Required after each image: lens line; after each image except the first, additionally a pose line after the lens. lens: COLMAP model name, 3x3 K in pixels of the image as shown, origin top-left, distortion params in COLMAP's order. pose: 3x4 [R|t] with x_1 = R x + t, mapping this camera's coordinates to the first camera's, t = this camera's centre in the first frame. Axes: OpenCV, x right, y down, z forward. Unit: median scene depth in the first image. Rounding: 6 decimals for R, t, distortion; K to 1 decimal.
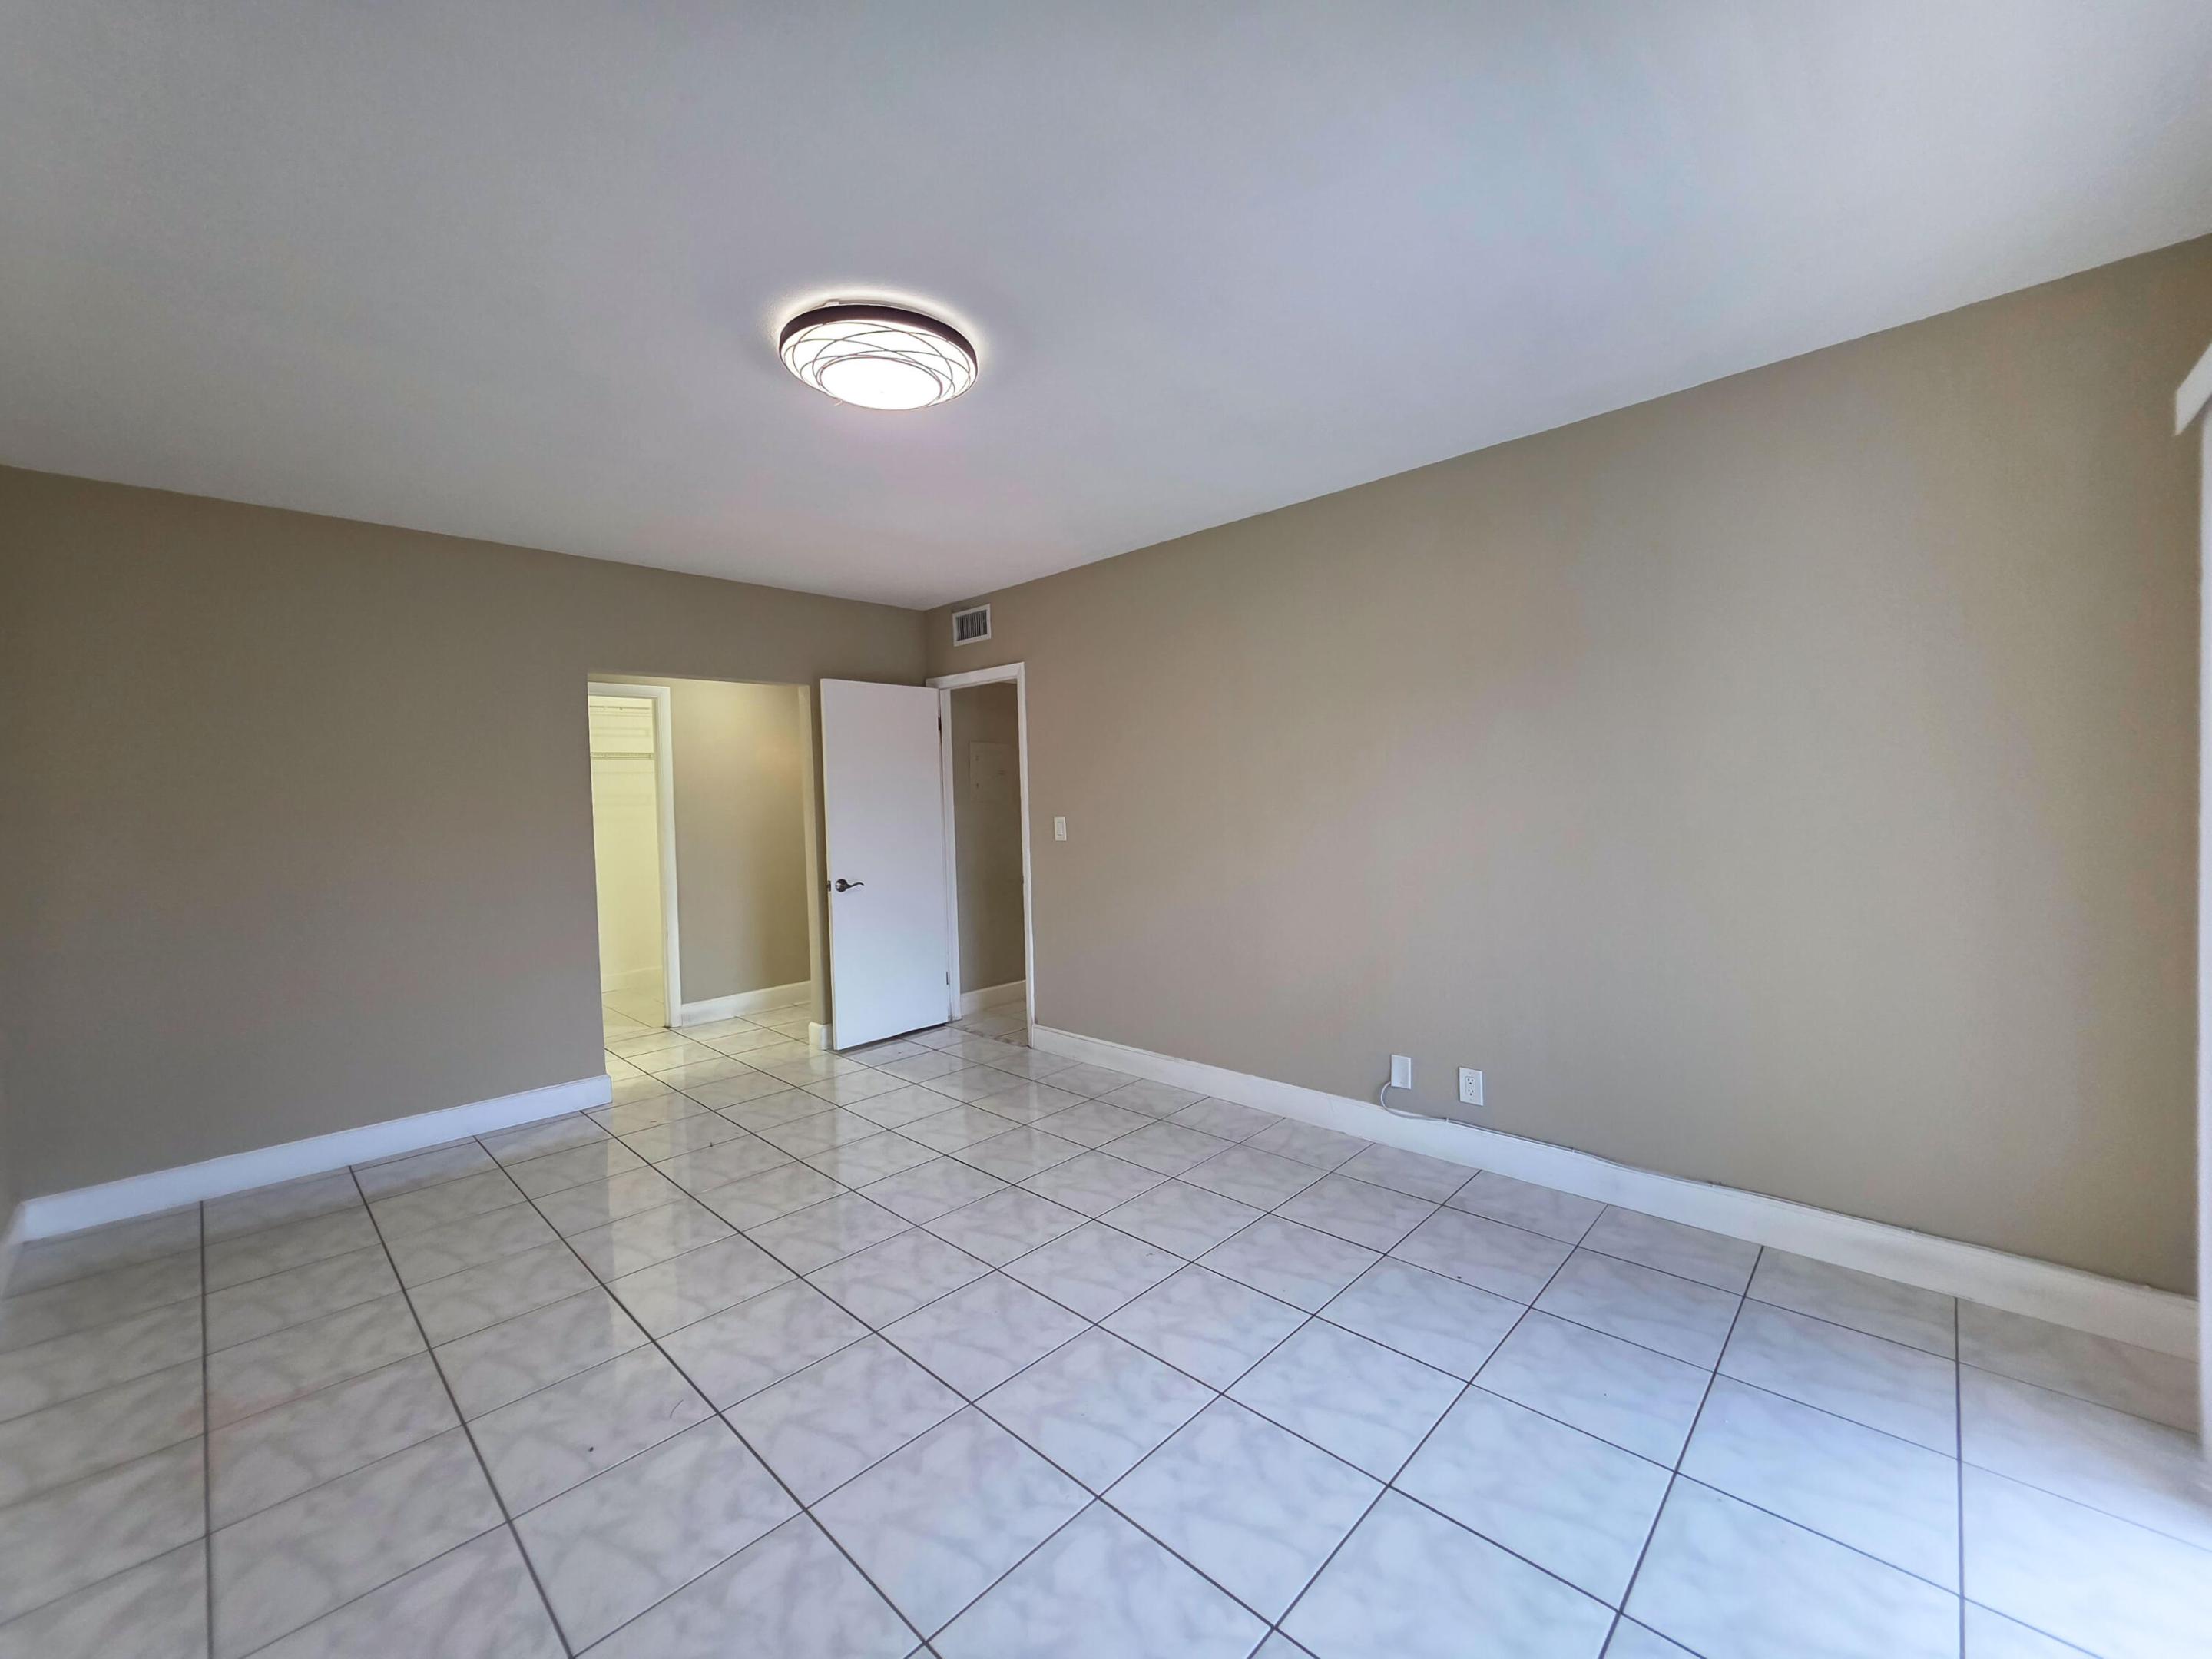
lens RADIAL K [[868.8, 0, 1085.0], [0, 868.8, 826.7], [0, 0, 1]] dist [-0.001671, -0.000553]
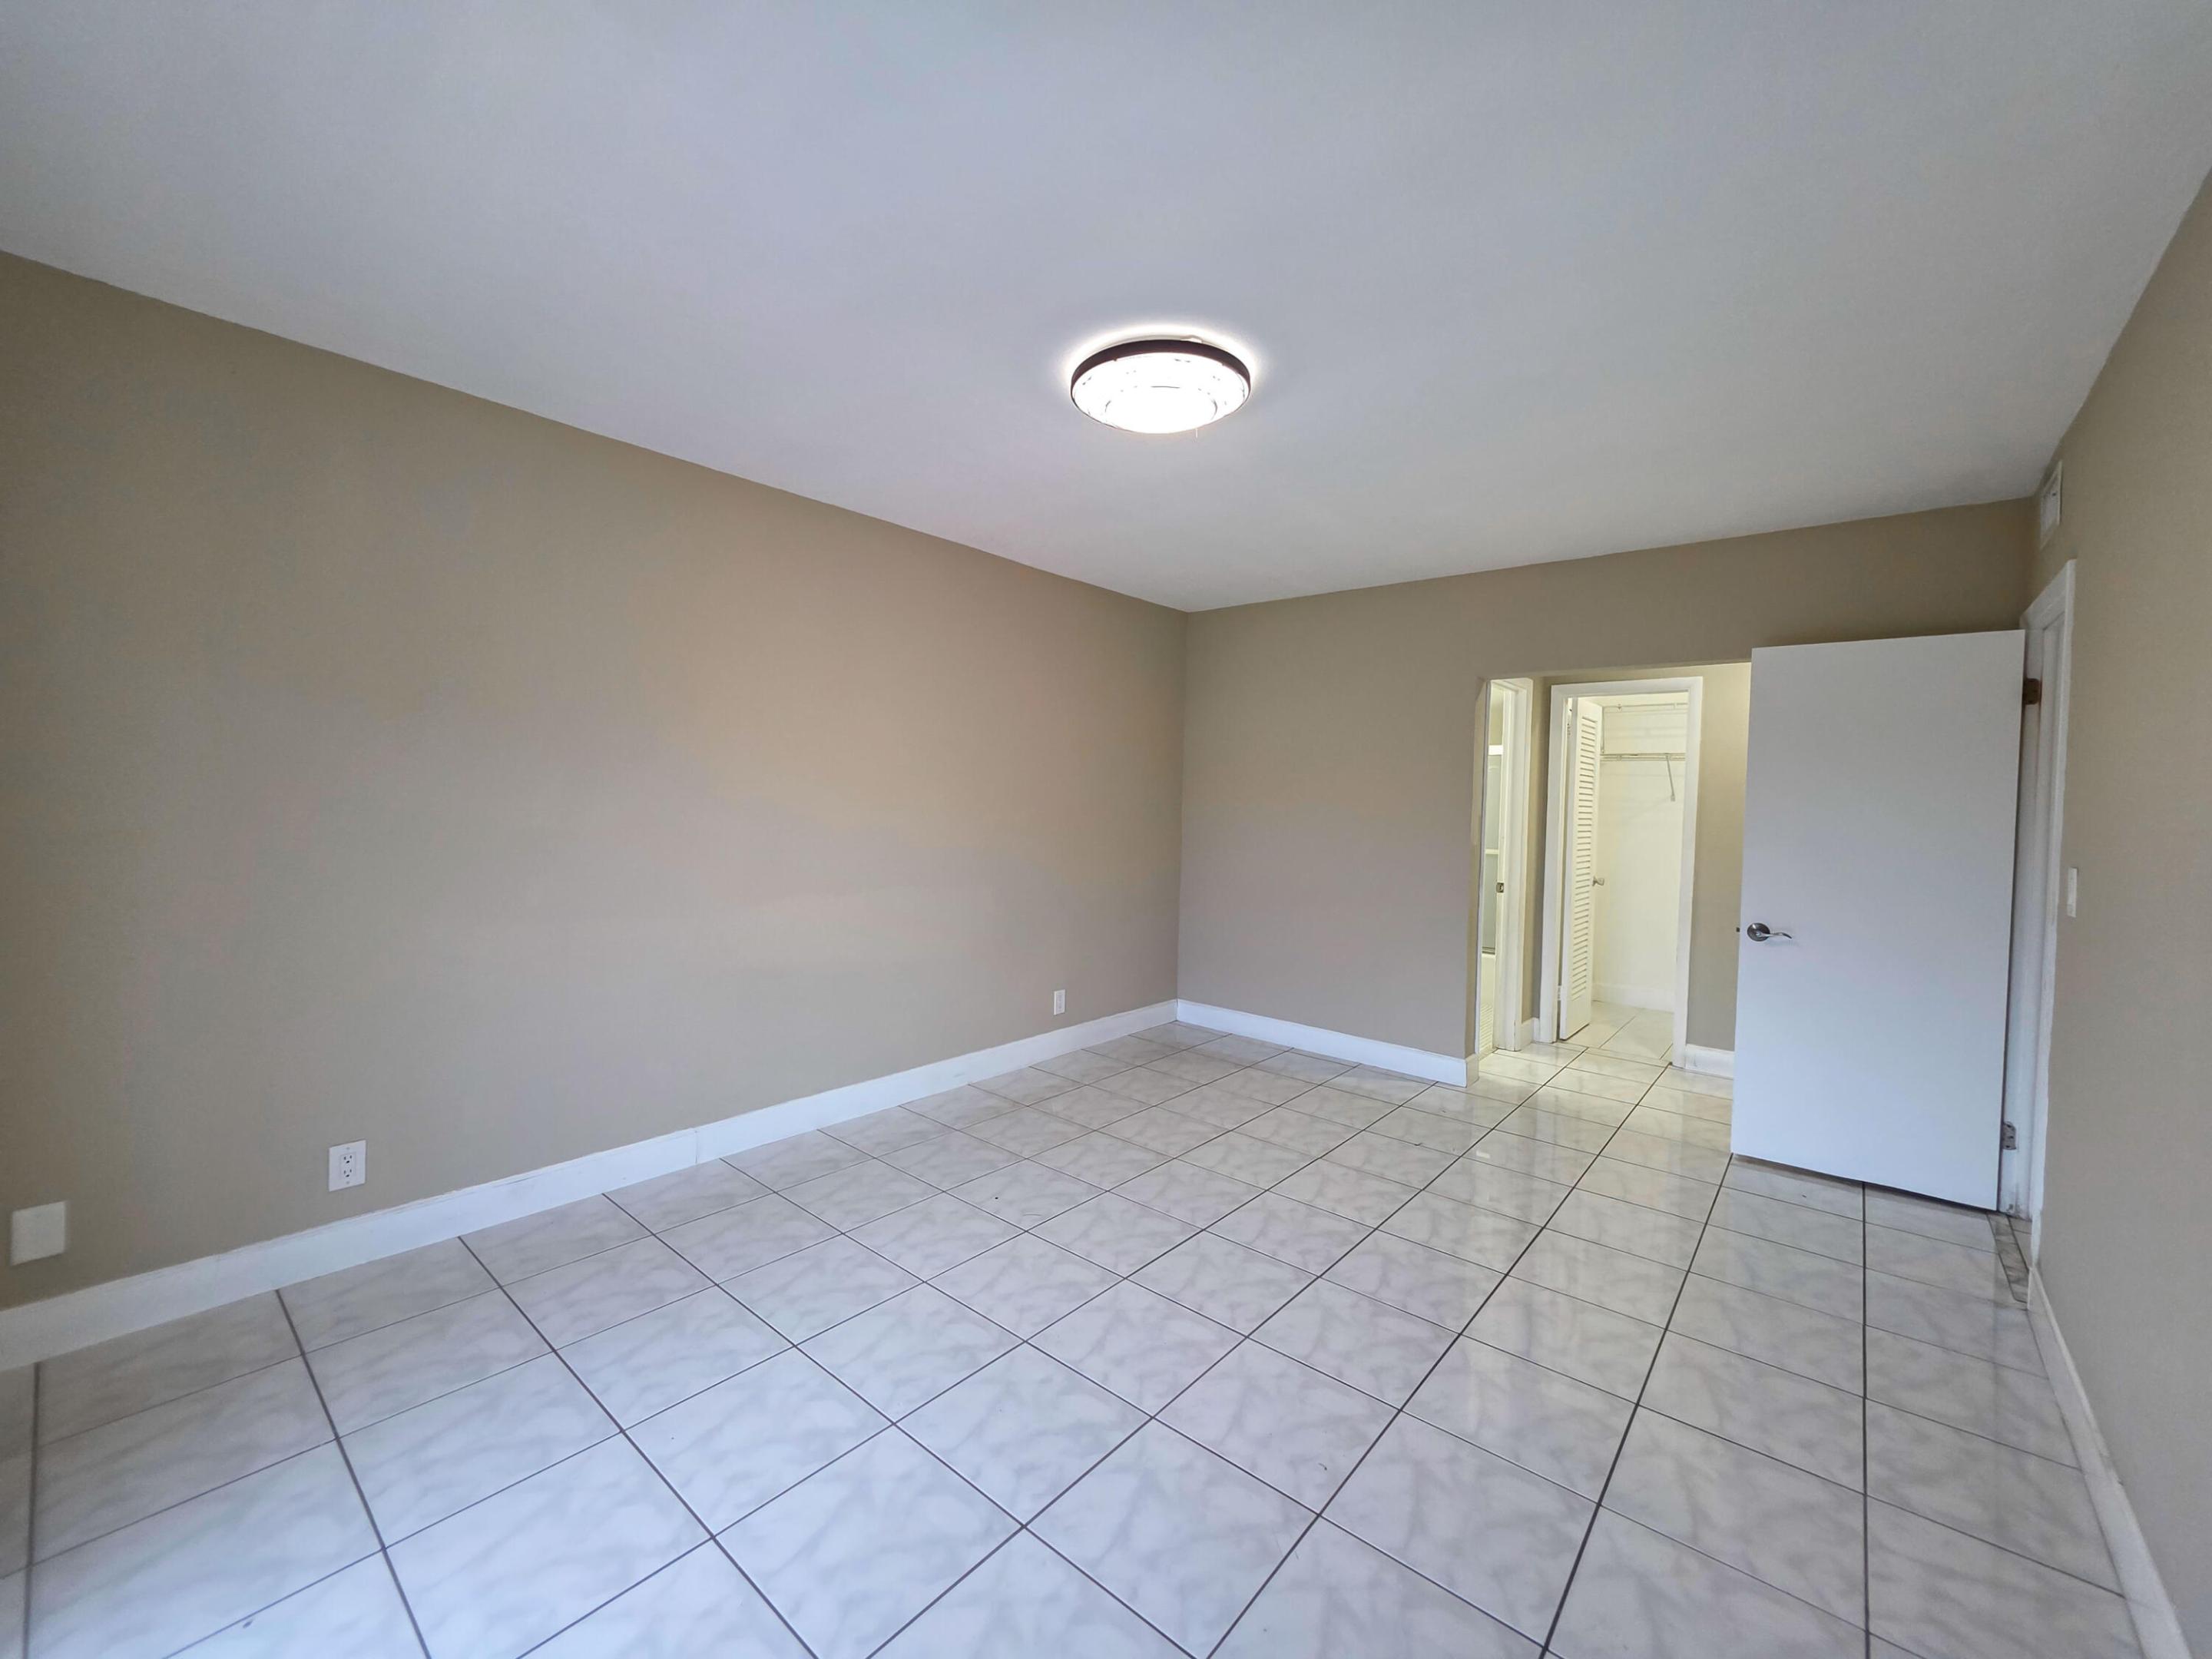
lens RADIAL K [[878.6, 0, 1112.8], [0, 878.6, 805.8], [0, 0, 1]] dist [-0.003147, -0.000181]
pose [[0.090593, 0.037530, -0.995181, 0.532796], [-0.066454, 0.997290, 0.031560, -0.031626], [0.993668, 0.063274, 0.092841, 0.533070]]
